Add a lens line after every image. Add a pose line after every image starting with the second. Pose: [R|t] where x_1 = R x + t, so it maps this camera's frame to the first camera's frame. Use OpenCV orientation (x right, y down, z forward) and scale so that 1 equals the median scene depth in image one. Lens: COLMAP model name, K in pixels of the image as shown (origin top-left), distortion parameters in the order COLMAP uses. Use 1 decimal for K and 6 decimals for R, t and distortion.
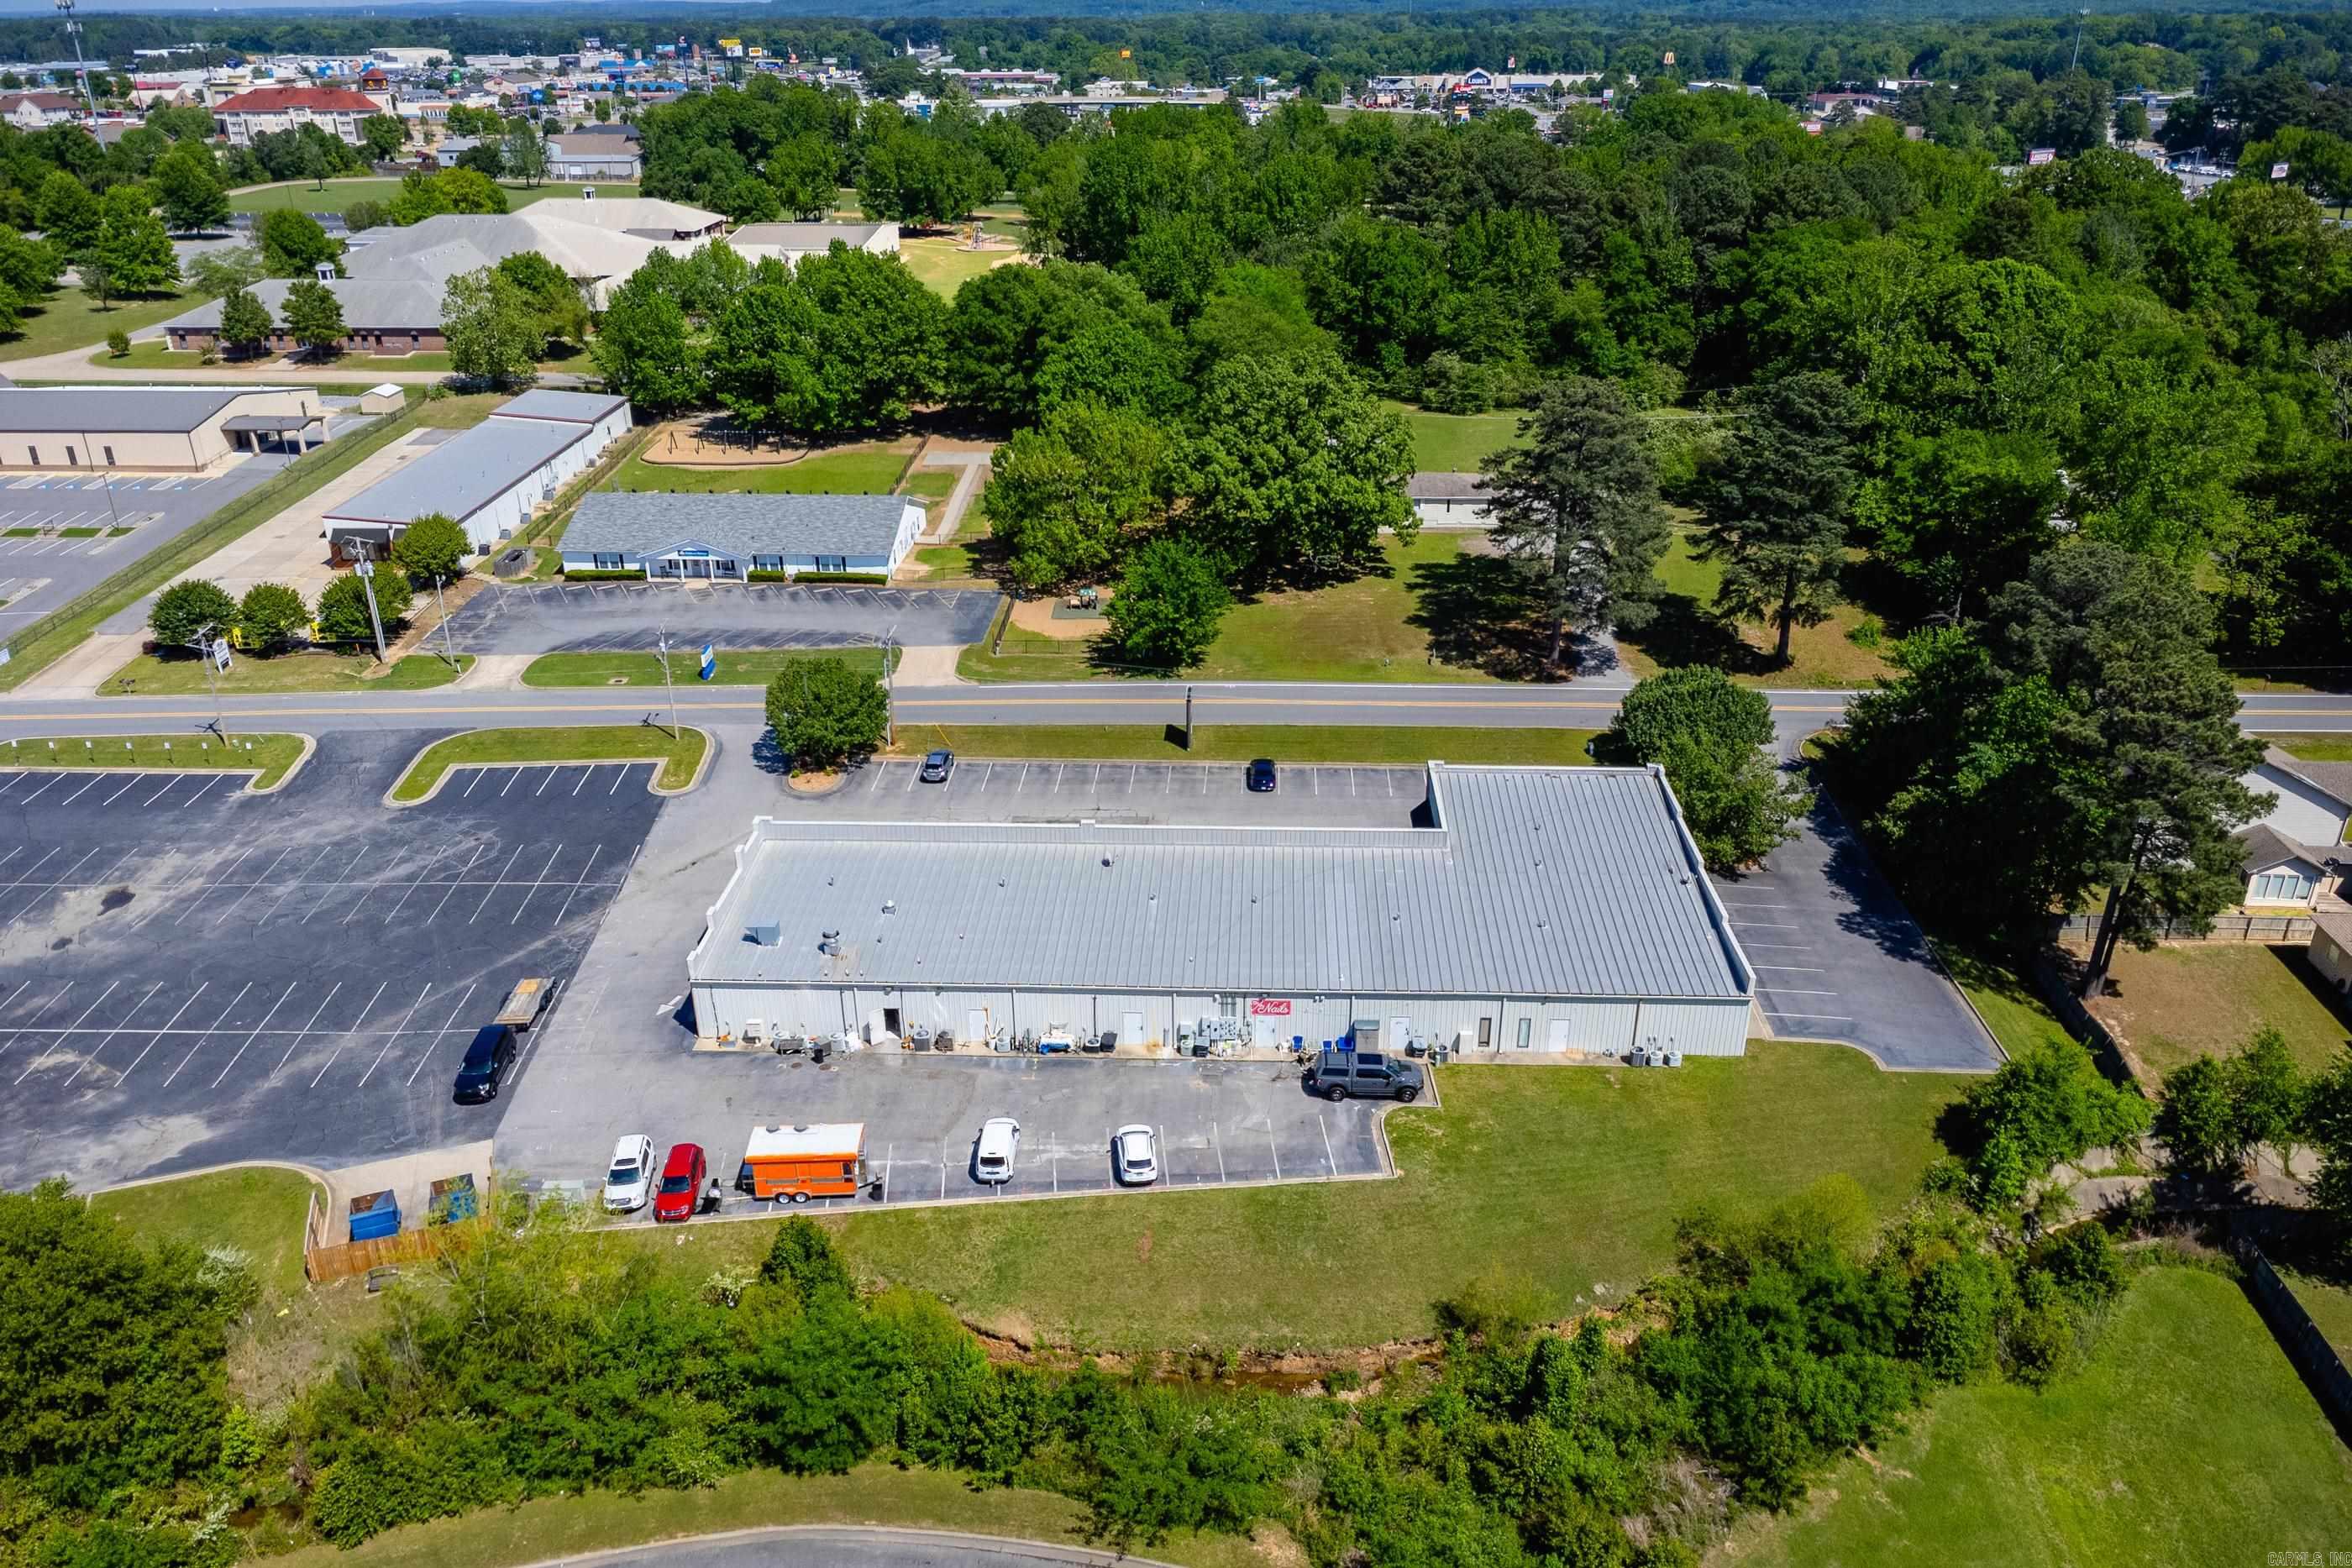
lens RADIAL K [[1730.9, 0, 1169.3], [0, 1730.9, 793.9], [0, 0, 1]] dist [0.012912, -0.008100]
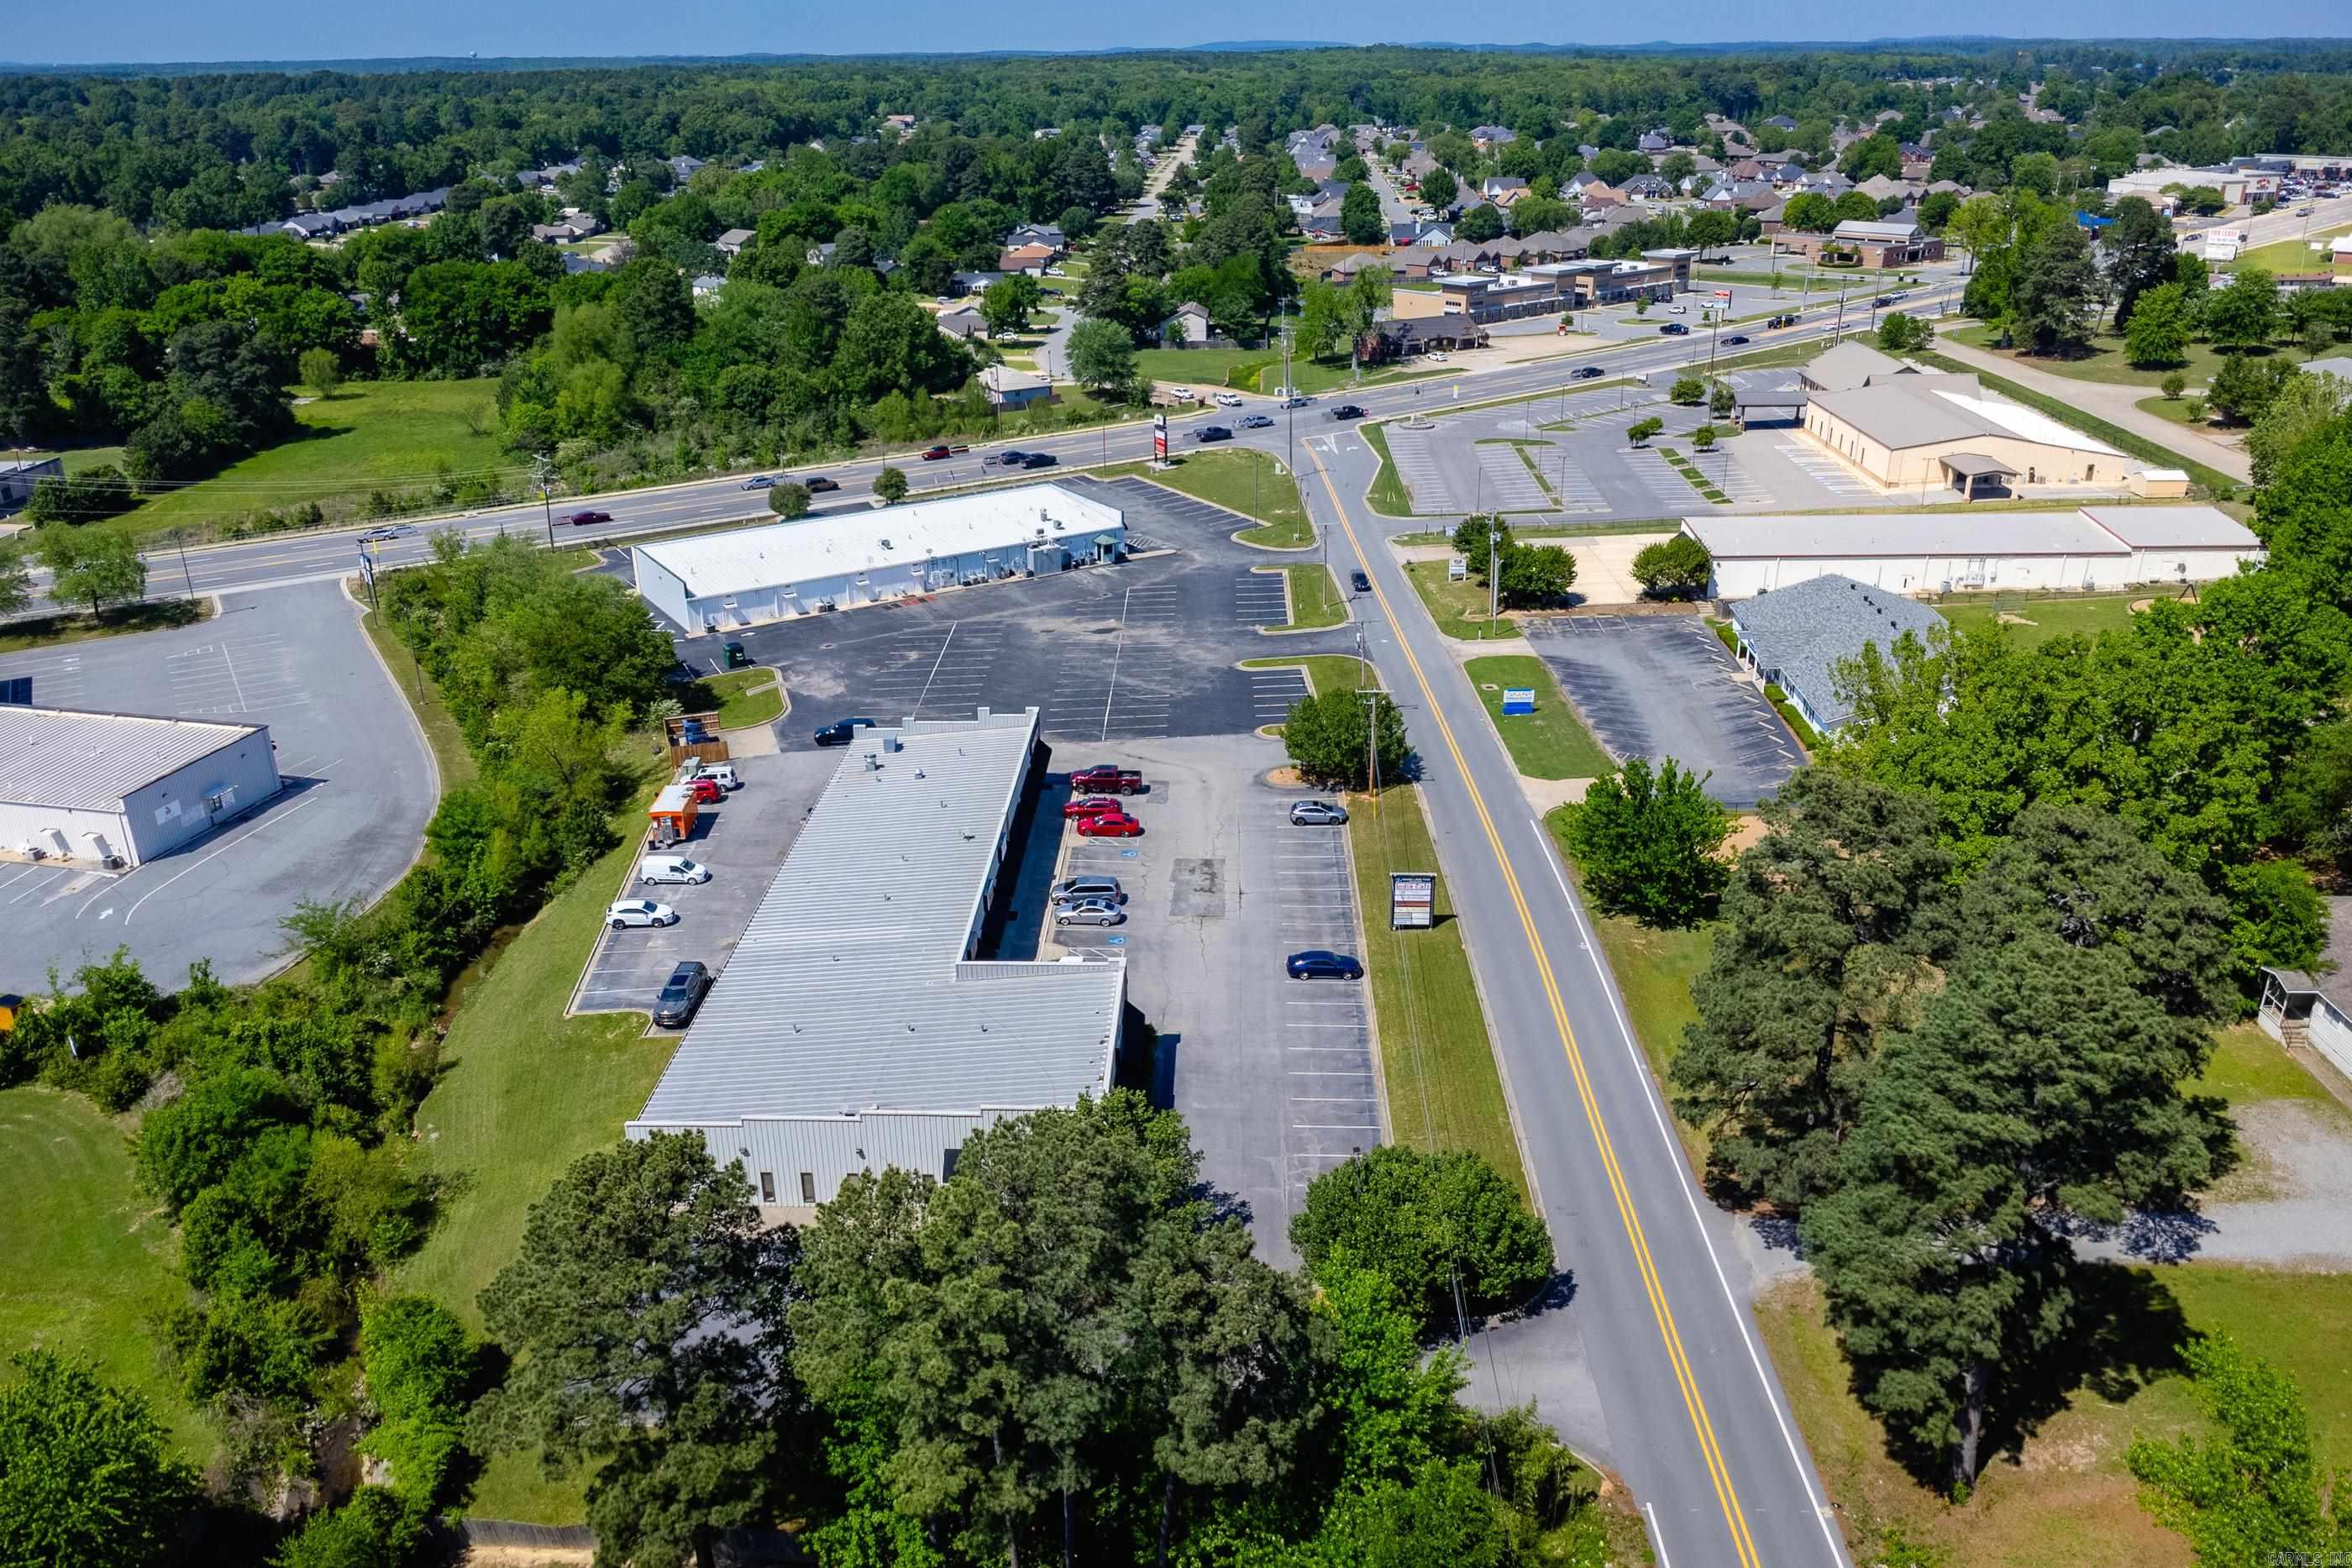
lens RADIAL K [[1730.9, 0, 1169.3], [0, 1730.9, 793.9], [0, 0, 1]] dist [0.012912, -0.008100]
pose [[0.006324, 0.399493, -0.916715, 0.698356], [-0.406983, 0.838401, 0.362557, -0.316501], [0.913414, 0.370794, 0.167889, 0.637770]]
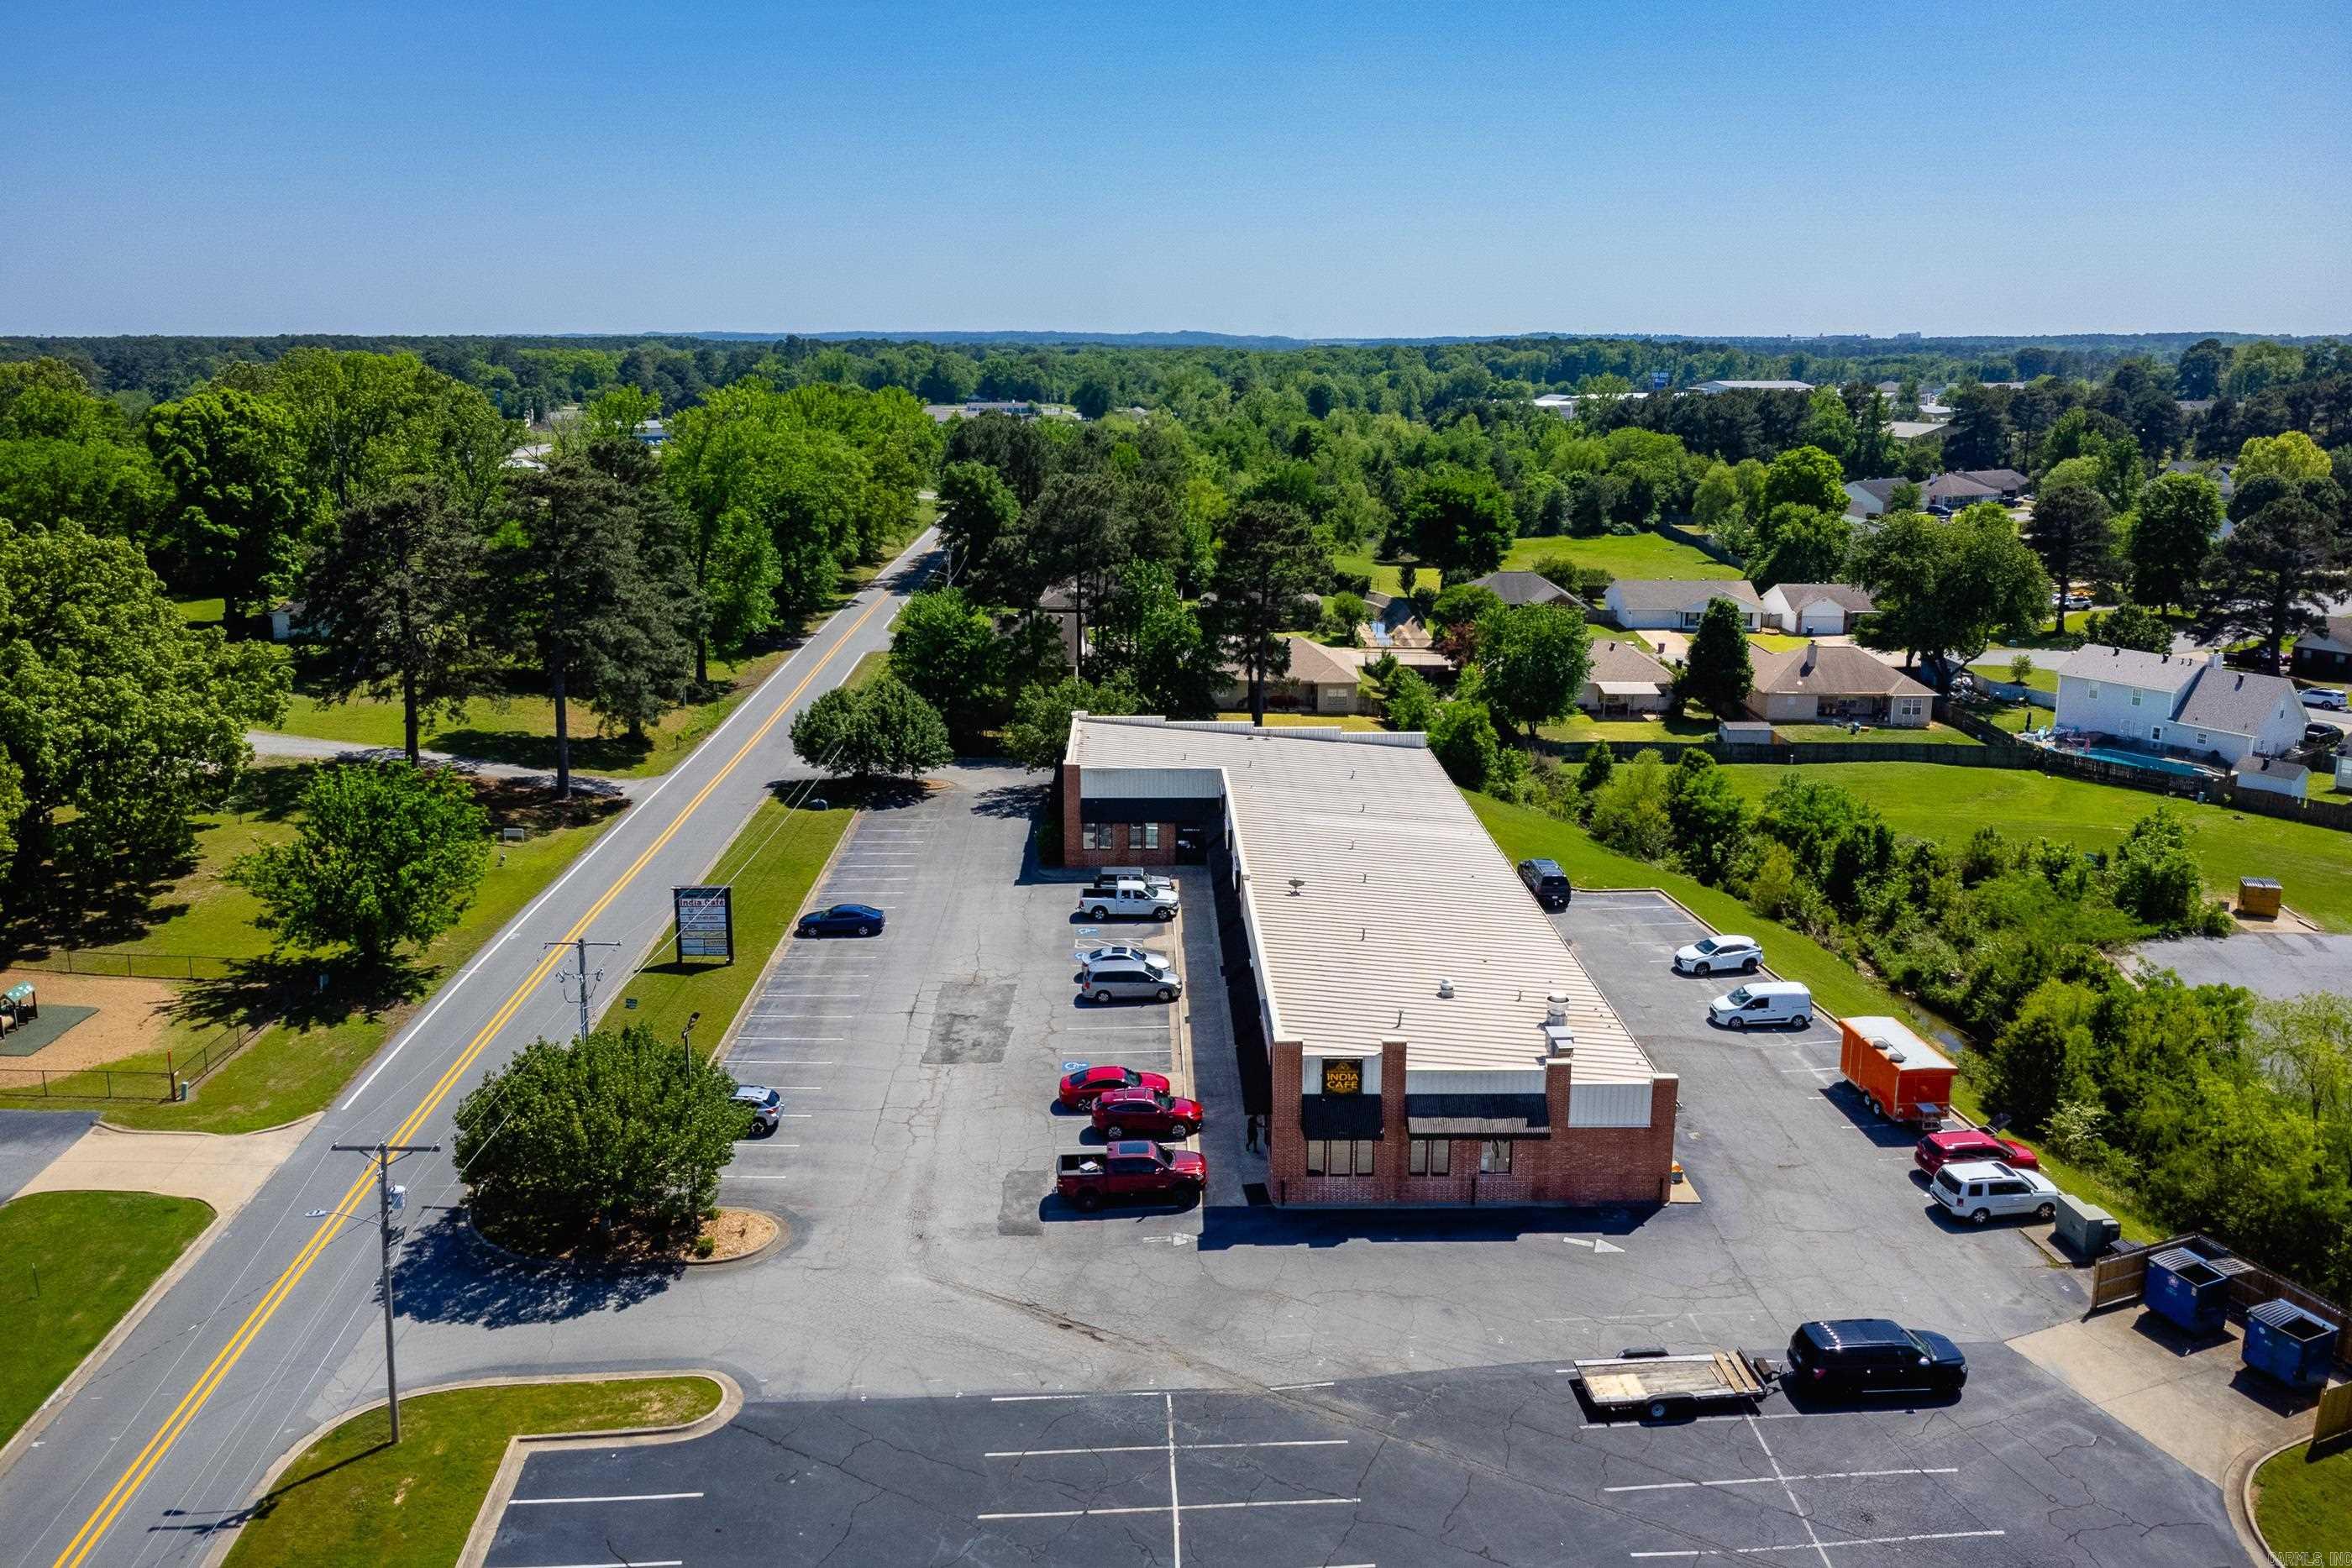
lens RADIAL K [[1705.0, 0, 1158.0], [0, 1705.0, 684.9], [0, 0, 1]] dist [0.006304, -0.002012]
pose [[-0.054382, -0.189456, 0.980382, -0.564520], [0.417867, 0.887407, 0.194668, -0.163223], [-0.906879, 0.420256, 0.030908, 0.688739]]
